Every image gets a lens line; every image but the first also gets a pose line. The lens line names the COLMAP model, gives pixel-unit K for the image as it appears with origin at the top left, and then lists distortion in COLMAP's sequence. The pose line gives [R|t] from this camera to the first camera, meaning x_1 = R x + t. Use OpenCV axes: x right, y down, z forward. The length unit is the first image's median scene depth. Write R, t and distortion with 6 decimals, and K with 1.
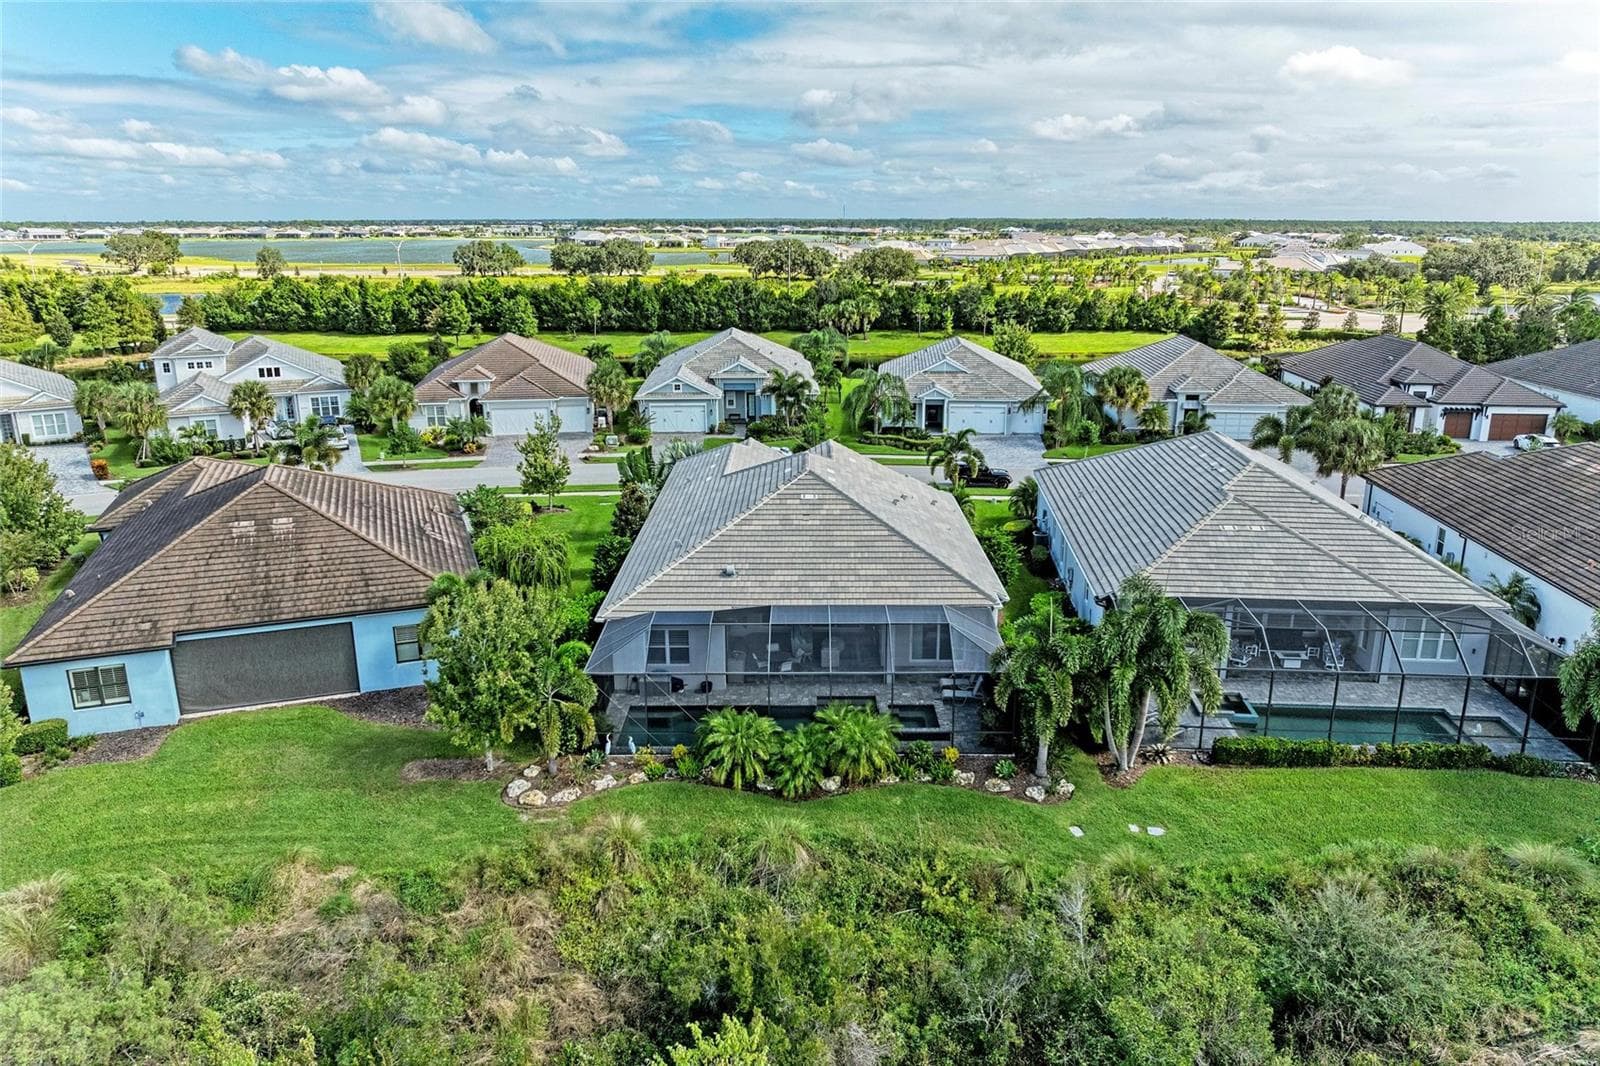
lens RADIAL K [[1129.4, 0, 828.1], [0, 1129.4, 531.9], [0, 0, 1]] dist [-0.032272, 0.023662]
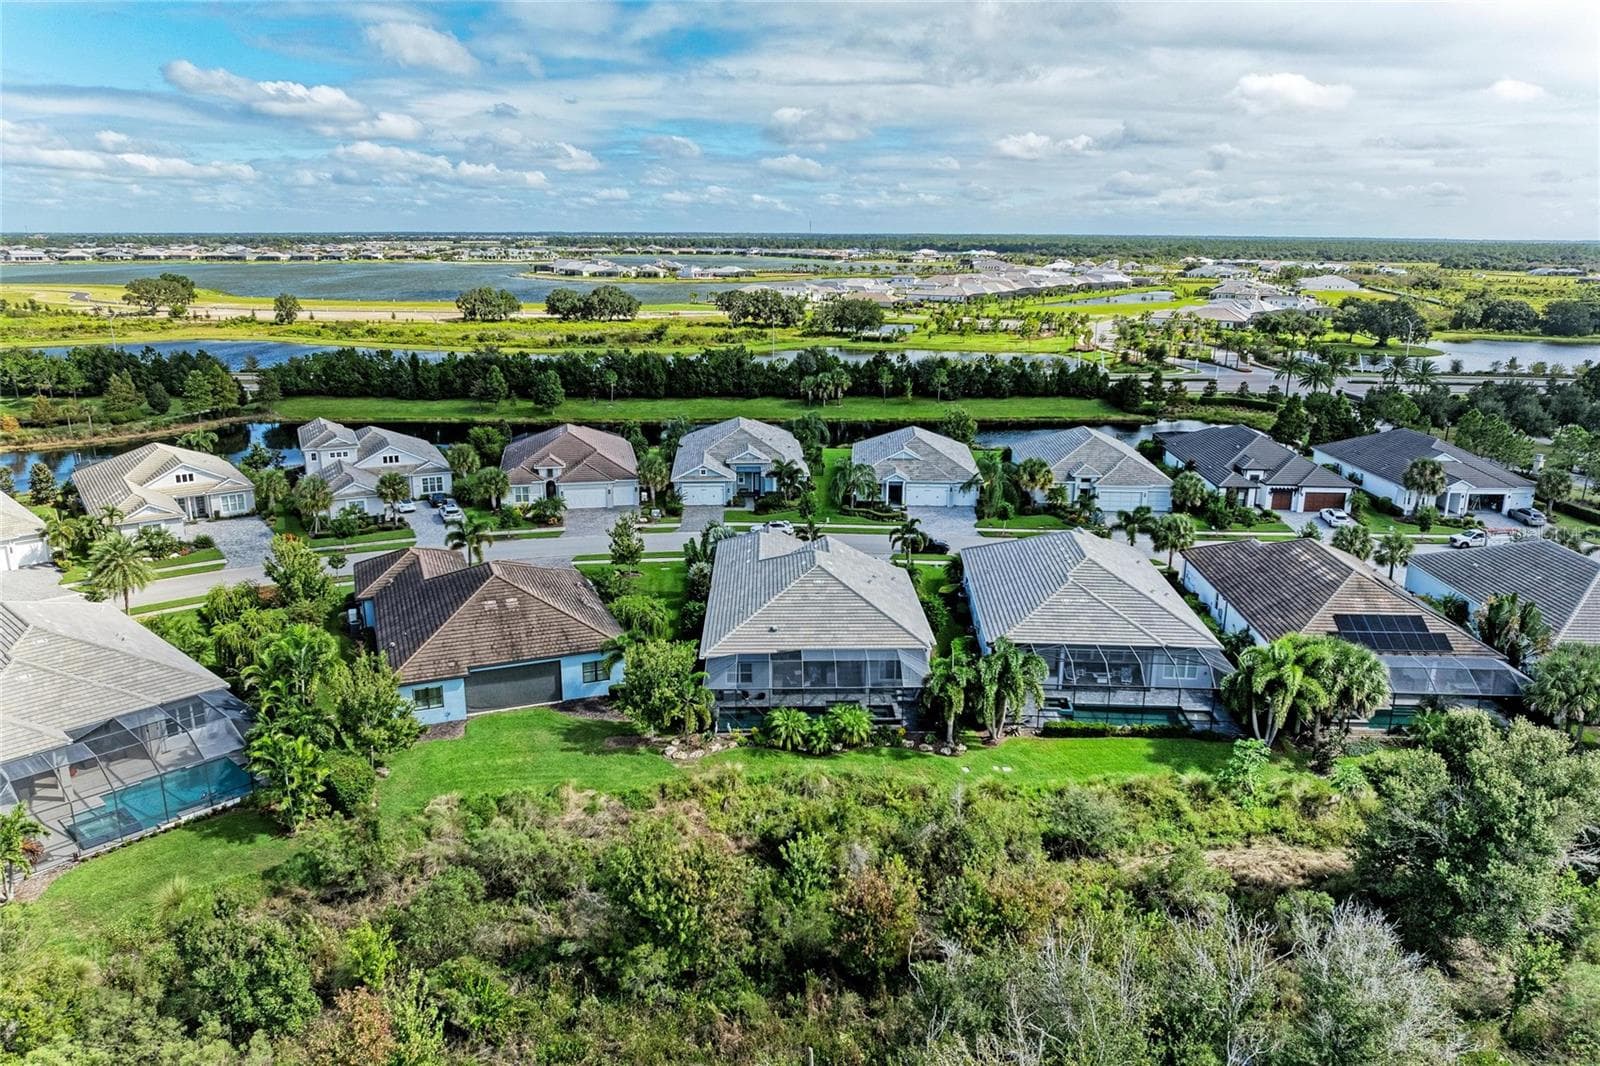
lens RADIAL K [[1121.8, 0, 853.2], [0, 1121.8, 533.1], [0, 0, 1]] dist [-0.003363, -0.025716]
pose [[0.998575, 0.001502, 0.053336, -0.050058], [-0.001045, 0.999962, -0.008599, -0.081823], [-0.053347, 0.008531, 0.998540, -0.609697]]
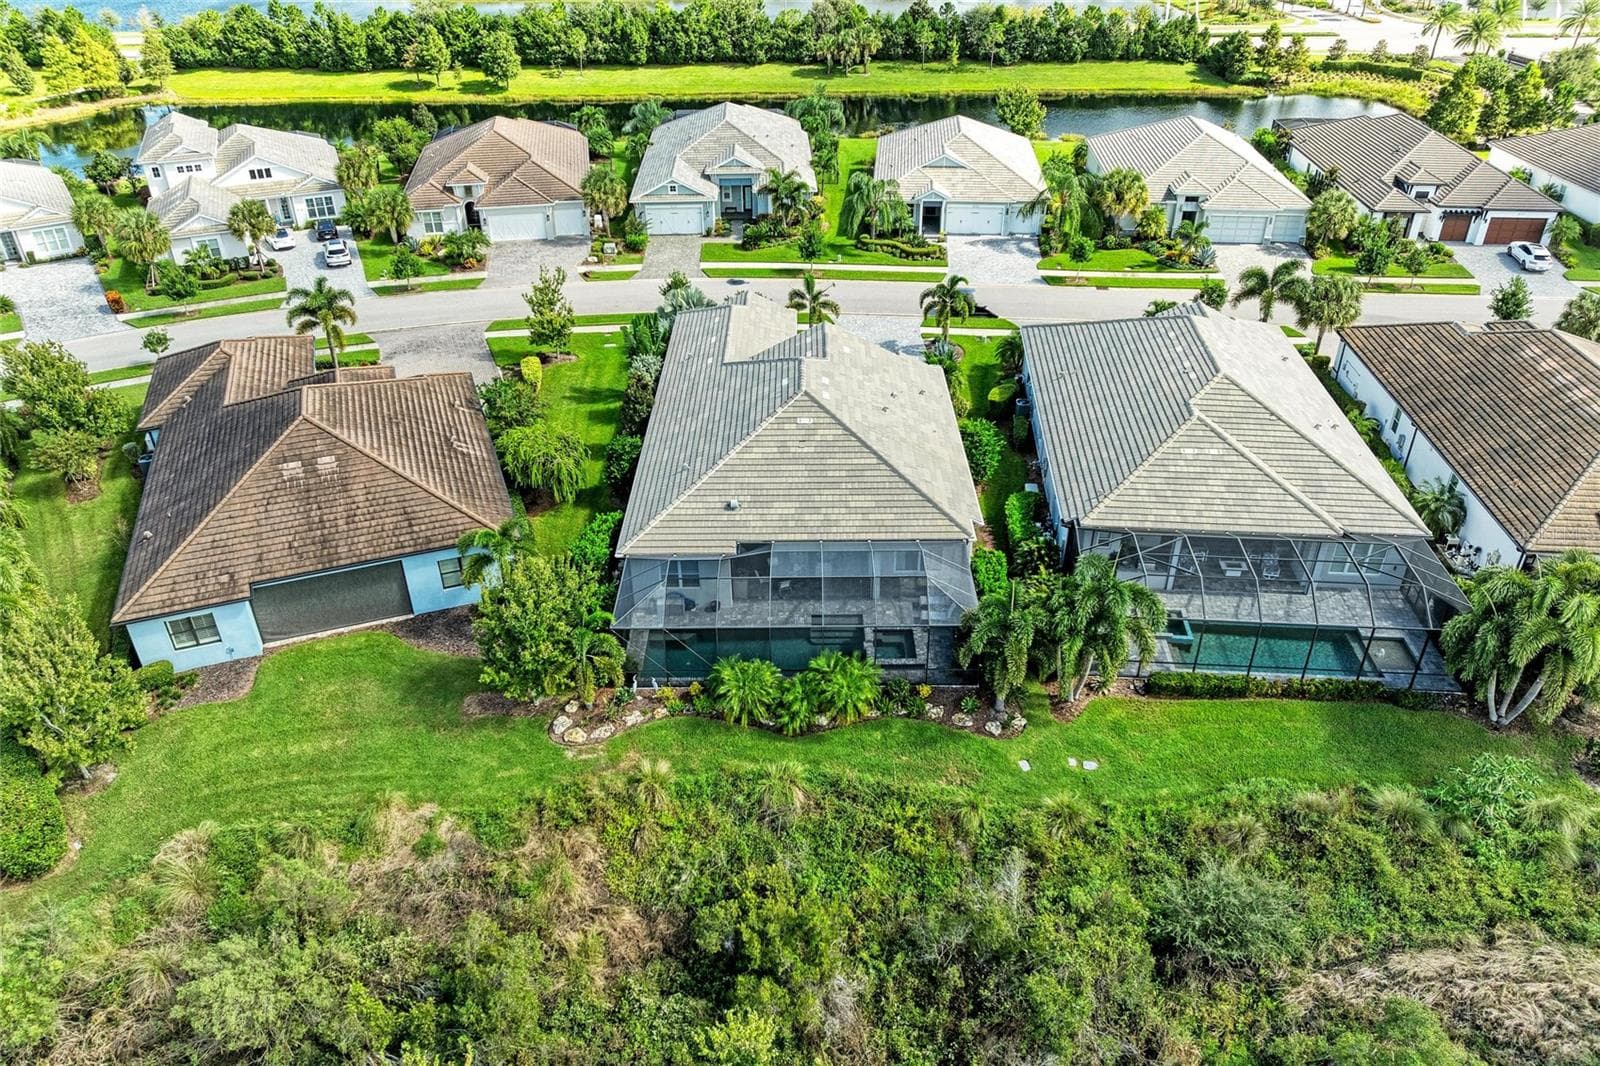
lens RADIAL K [[1129.4, 0, 828.1], [0, 1129.4, 531.9], [0, 0, 1]] dist [-0.032272, 0.023662]
pose [[0.999995, 0.003056, 0.001173, 0.004264], [-0.003262, 0.959981, 0.280047, -0.212119], [-0.000270, -0.280049, 0.959986, -0.064762]]
